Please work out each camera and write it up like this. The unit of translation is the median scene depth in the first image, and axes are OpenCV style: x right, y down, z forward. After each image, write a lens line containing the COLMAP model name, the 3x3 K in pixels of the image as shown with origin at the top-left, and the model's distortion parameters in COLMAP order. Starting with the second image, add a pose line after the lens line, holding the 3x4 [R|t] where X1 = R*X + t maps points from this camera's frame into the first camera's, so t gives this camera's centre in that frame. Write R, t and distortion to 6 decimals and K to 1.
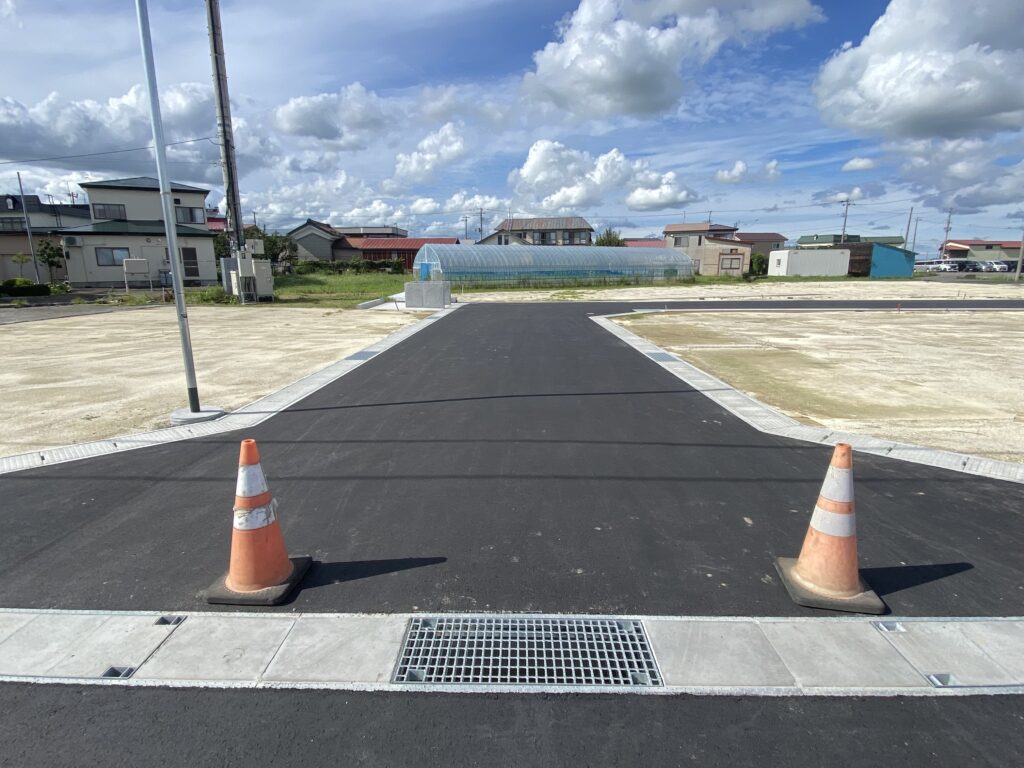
lens RADIAL K [[563.6, 0, 512.0], [0, 563.6, 384.0], [0, 0, 1]] dist [0.010631, -0.020473]
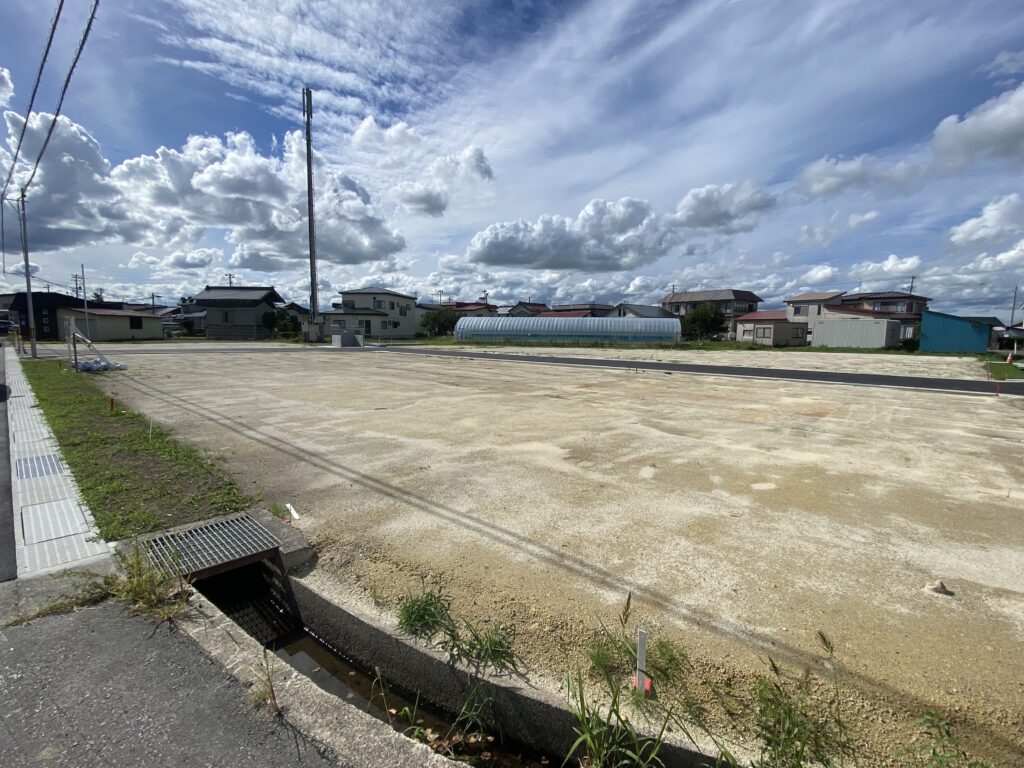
lens RADIAL K [[485.4, 0, 512.0], [0, 485.4, 384.0], [0, 0, 1]] dist [0.001303, 0.000014]
pose [[0.723835, 0.088010, -0.684337, 0.581566], [-0.153330, 0.987549, -0.035174, -0.013743], [0.672721, 0.130390, 0.728317, 0.035584]]
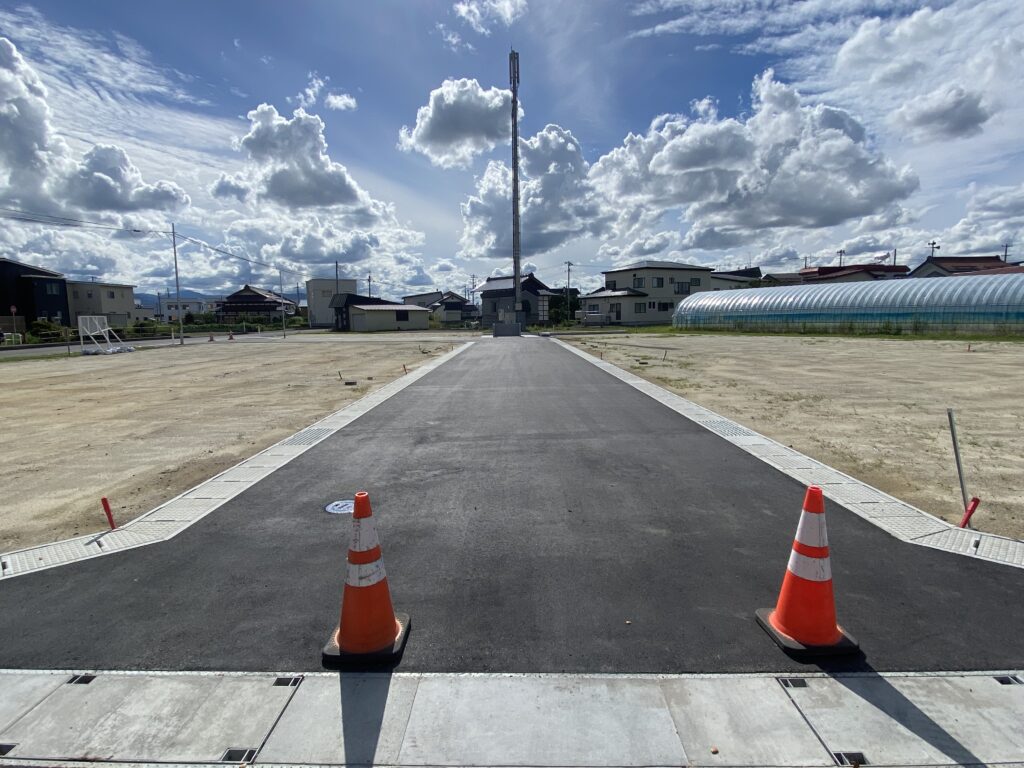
lens RADIAL K [[532.1, 0, 512.0], [0, 532.1, 384.0], [0, 0, 1]] dist [0.025645, -0.018268]
pose [[-0.009978, 0.136246, -0.990625, 0.511918], [-0.175003, 0.975146, 0.135880, -0.025403], [0.984517, 0.174718, 0.014113, 0.048004]]
